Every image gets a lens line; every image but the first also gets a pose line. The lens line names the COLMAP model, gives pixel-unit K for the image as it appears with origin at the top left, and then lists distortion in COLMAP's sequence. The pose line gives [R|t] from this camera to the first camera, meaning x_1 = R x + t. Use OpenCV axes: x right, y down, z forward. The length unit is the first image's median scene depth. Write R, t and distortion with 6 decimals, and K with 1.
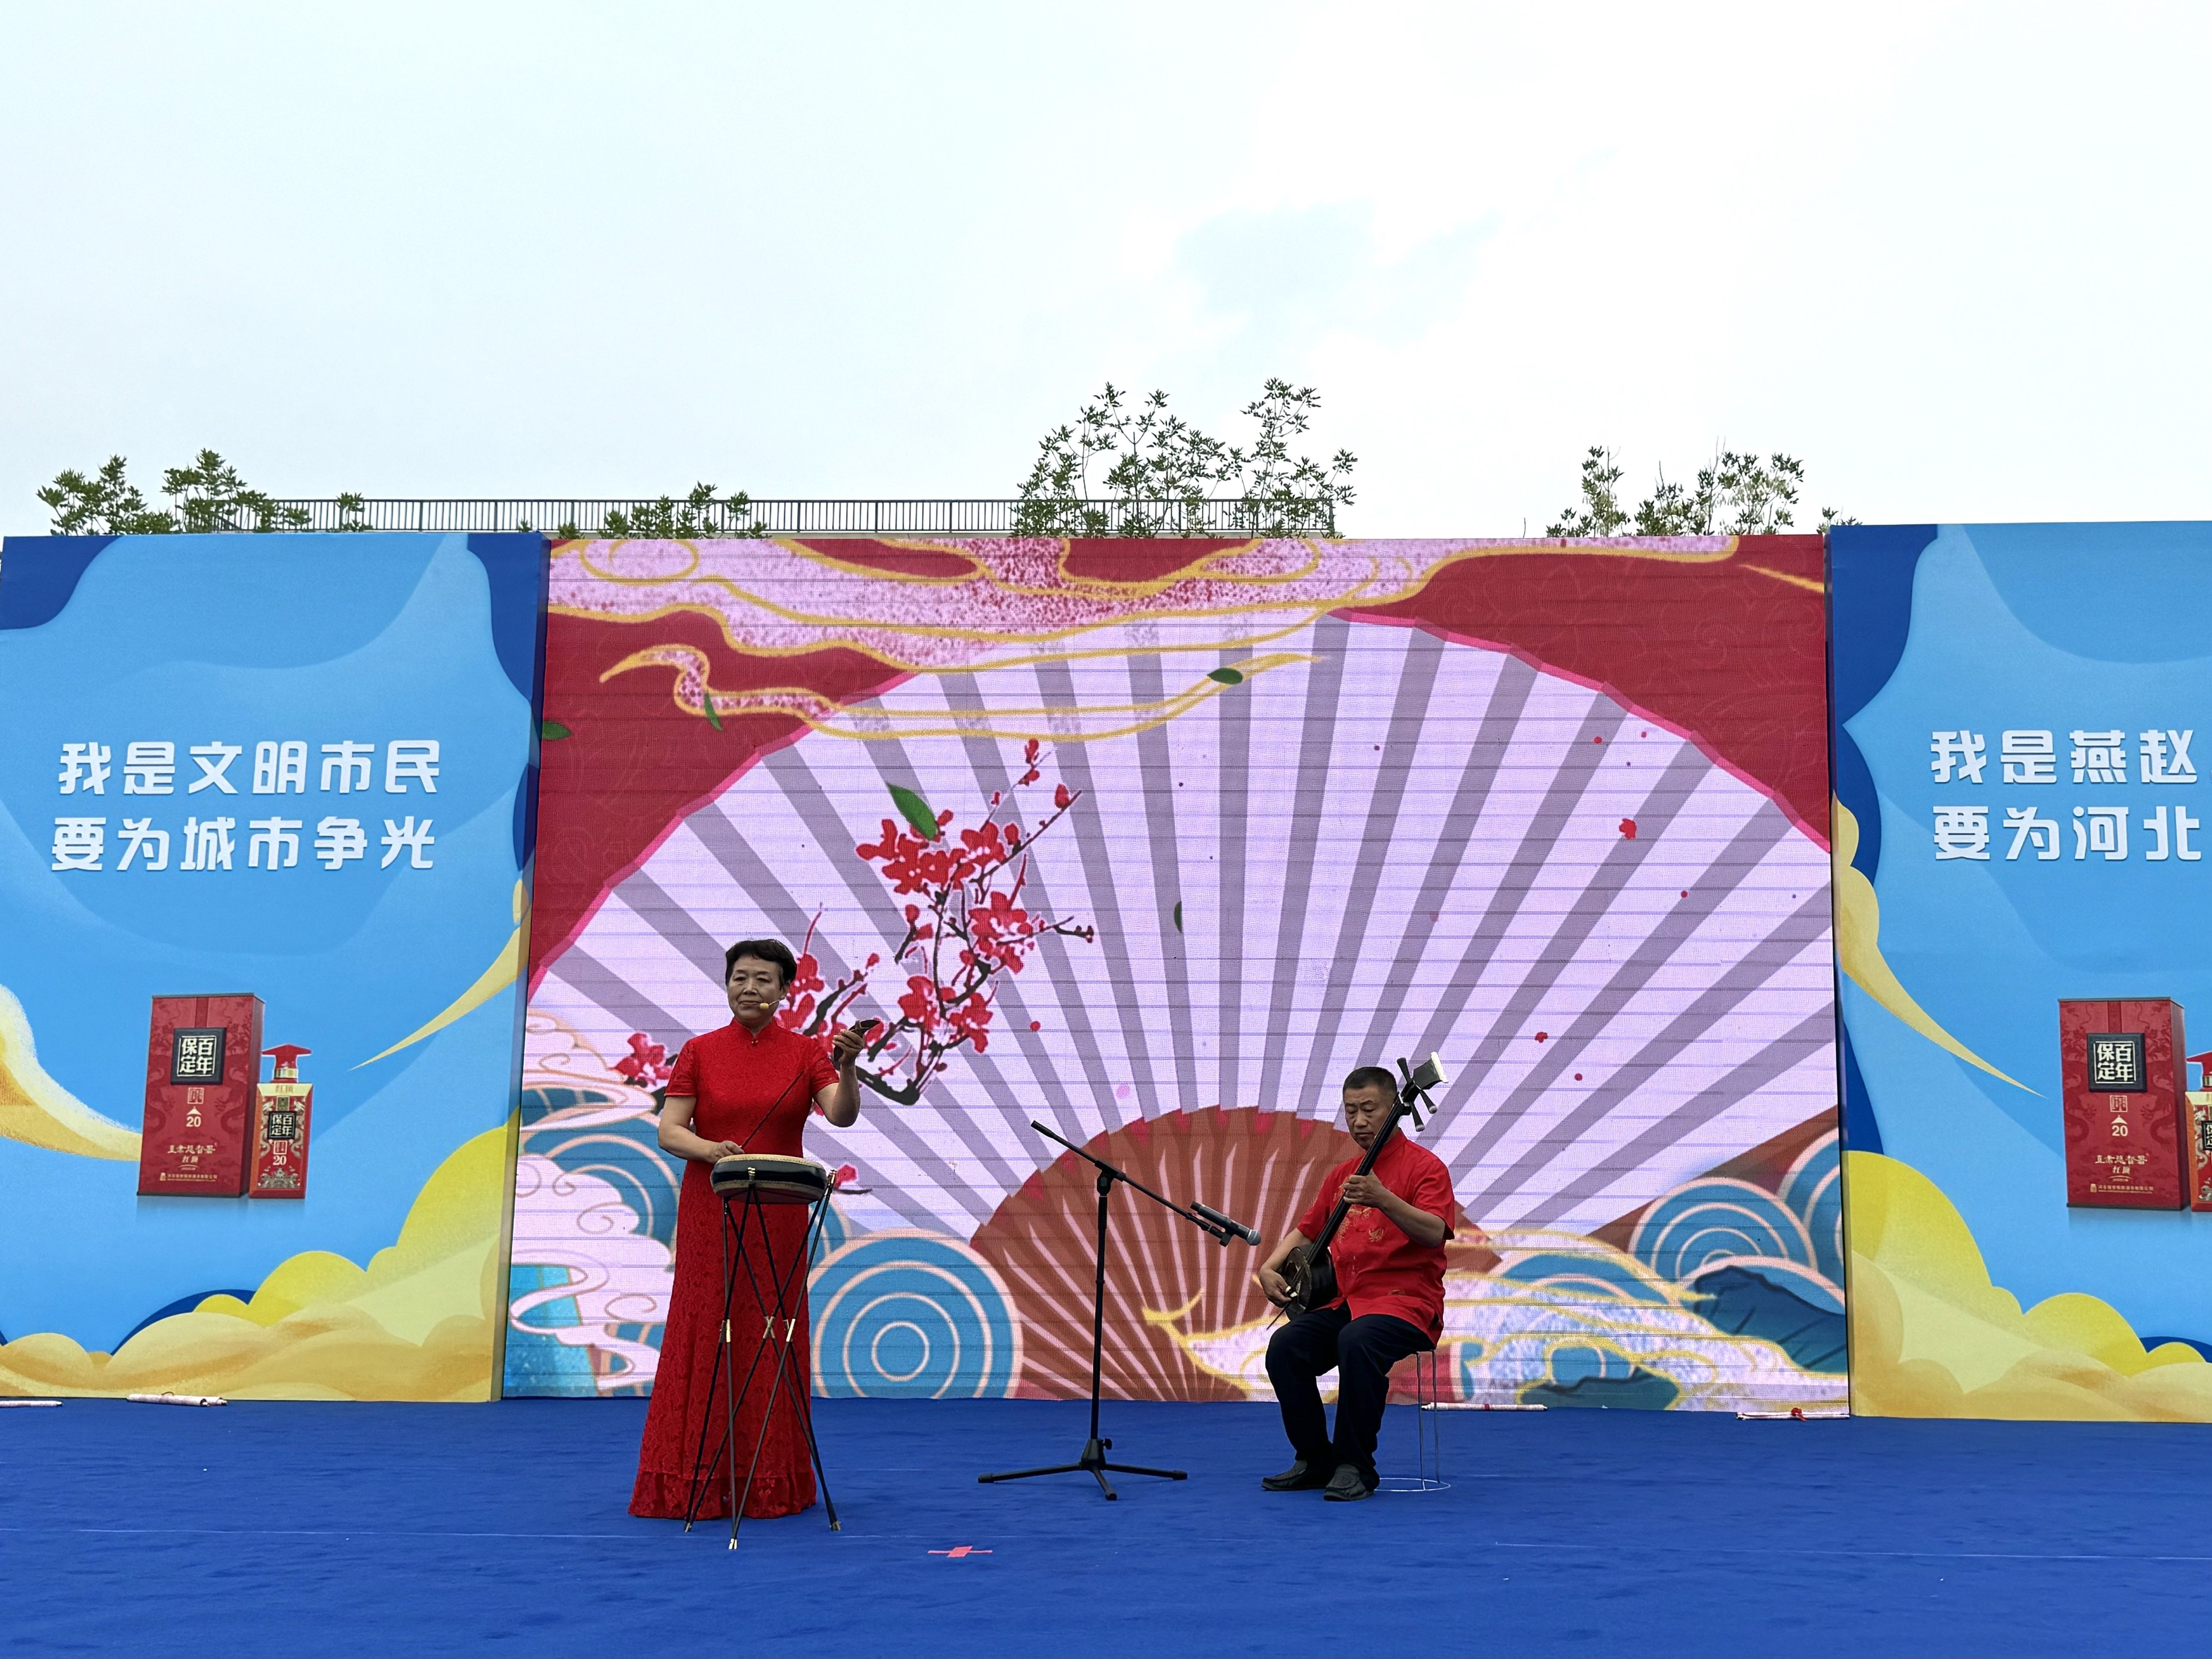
lens RADIAL K [[2461.2, 0, 1256.3], [0, 2461.2, 840.4], [0, 0, 1]] dist [0.221749, -0.578812]
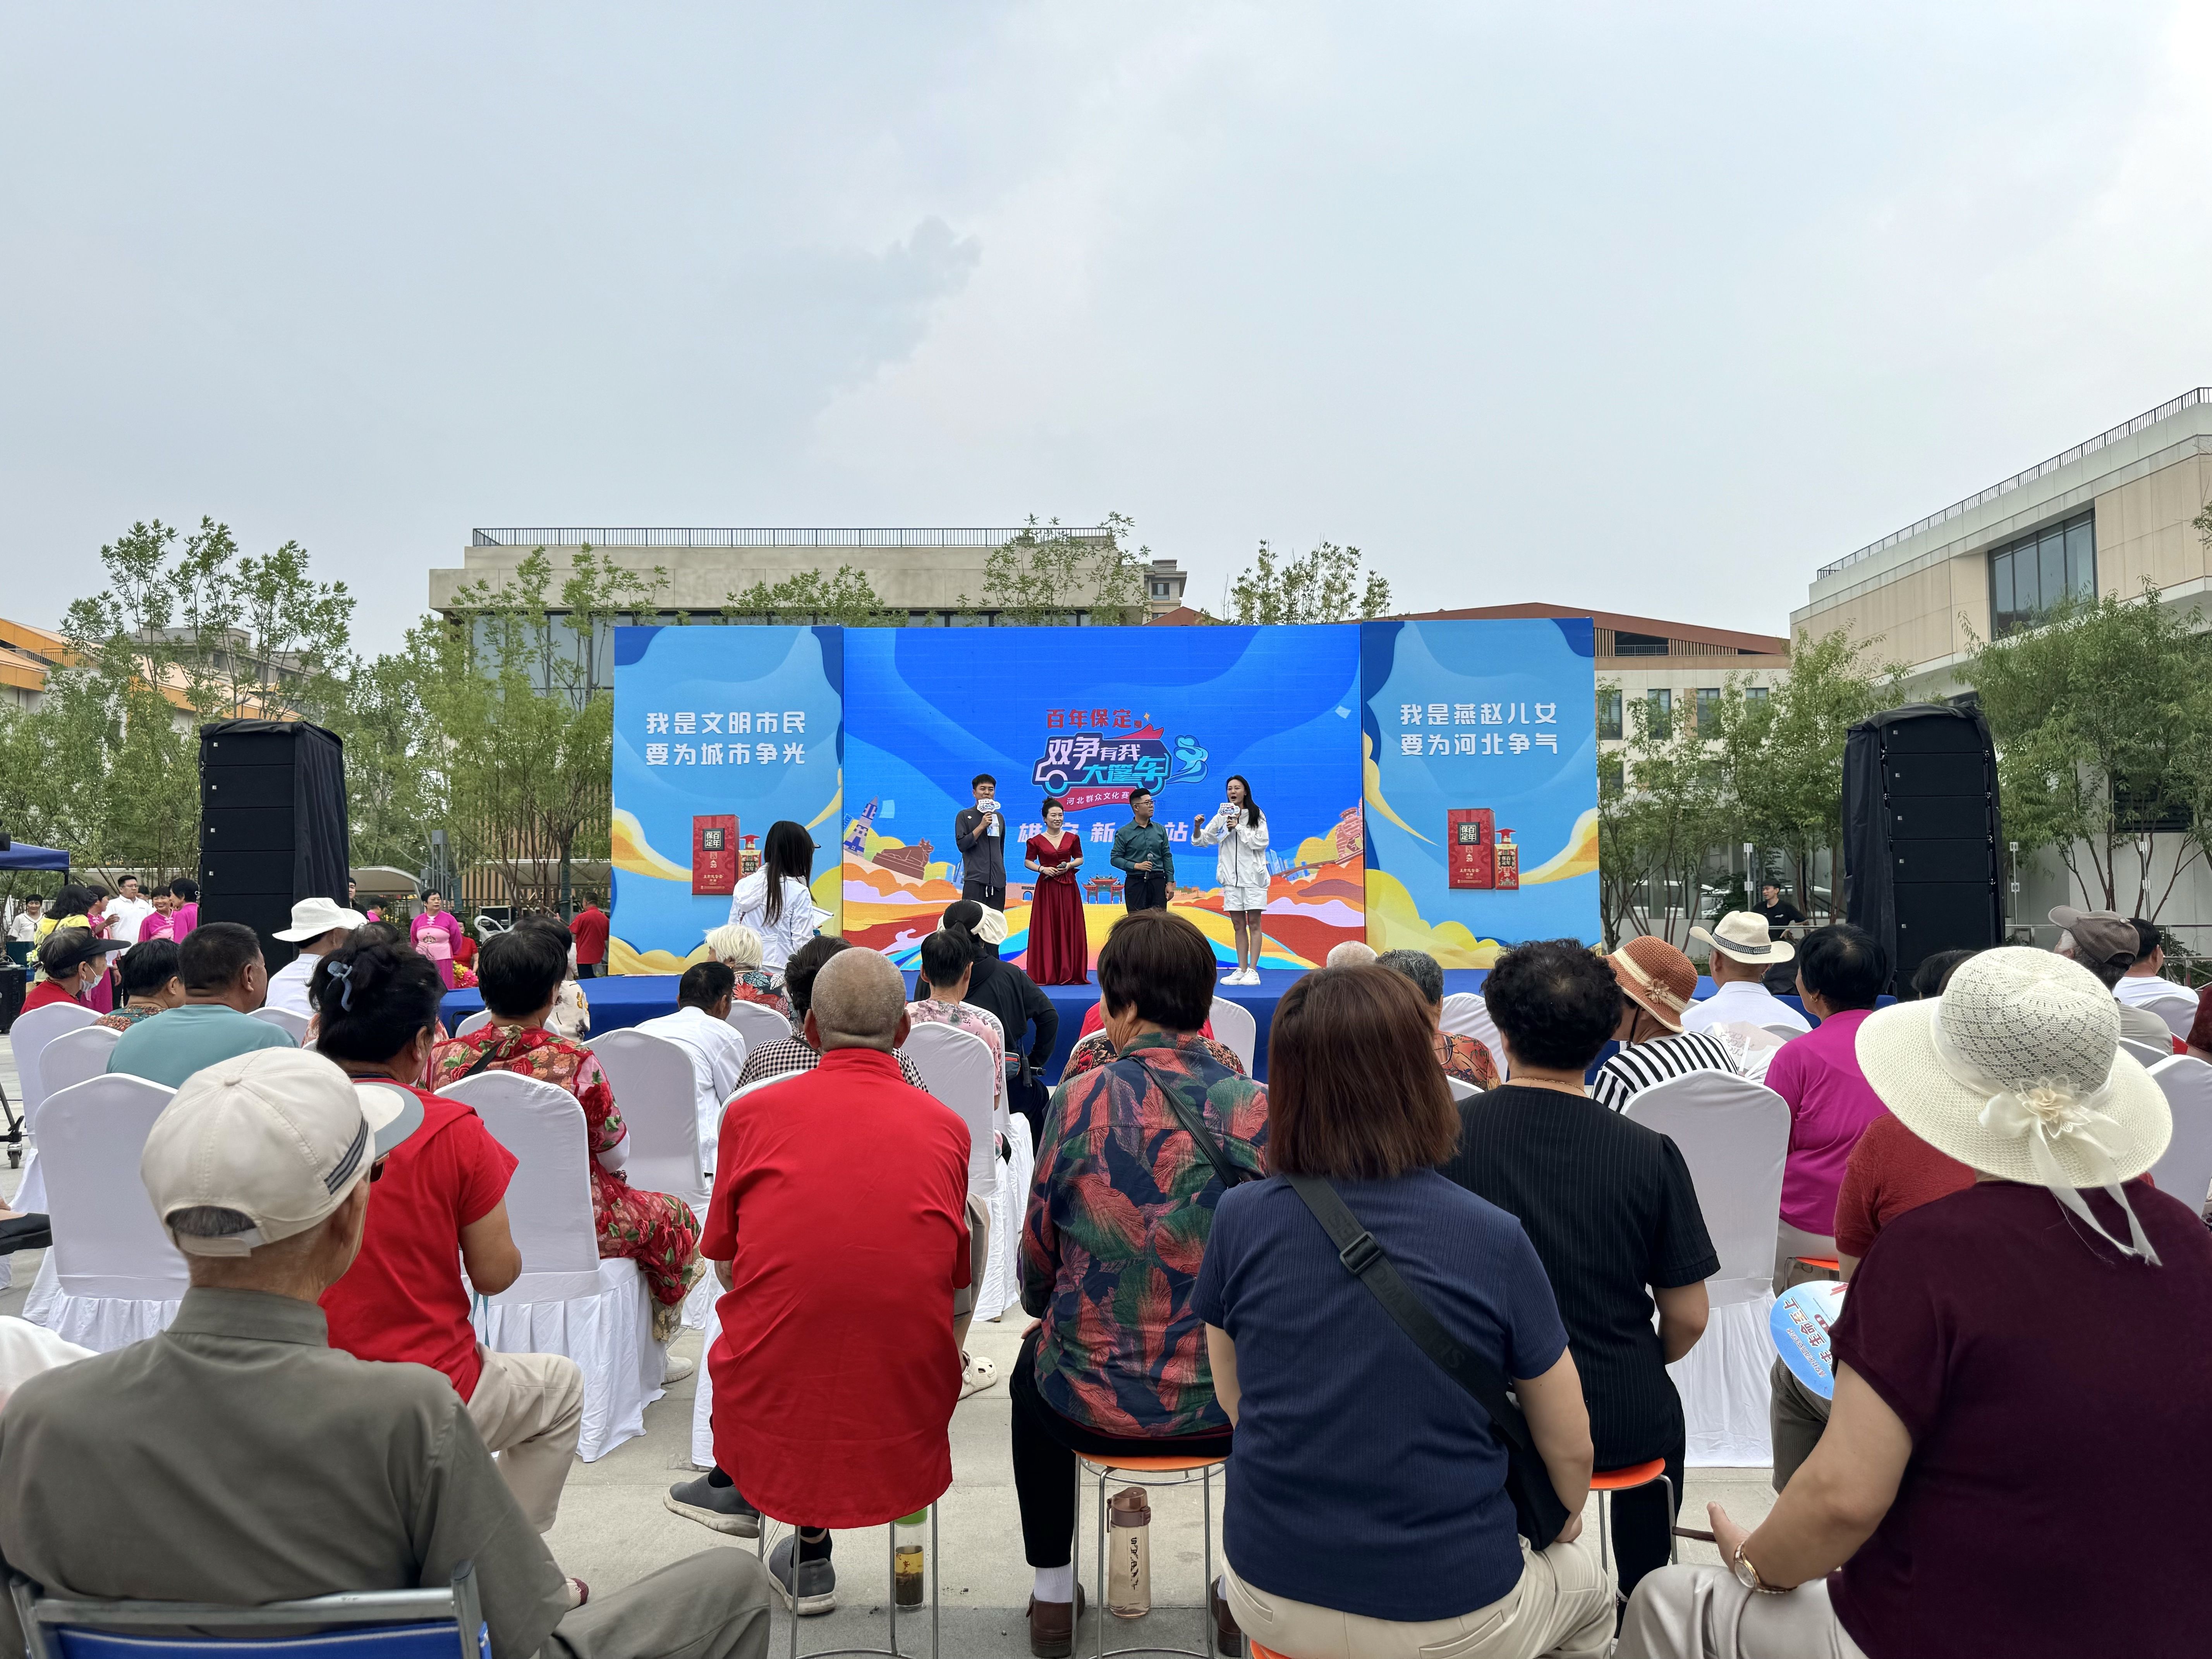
lens RADIAL K [[1554.4, 0, 1106.0], [0, 1554.4, 829.5], [0, 0, 1]] dist [0.146845, -0.264049]
pose [[0.998968, -0.011774, 0.043878, -0.097807], [0.007902, 0.996143, 0.087390, -0.056943], [-0.044737, -0.086953, 0.995207, -0.565056]]
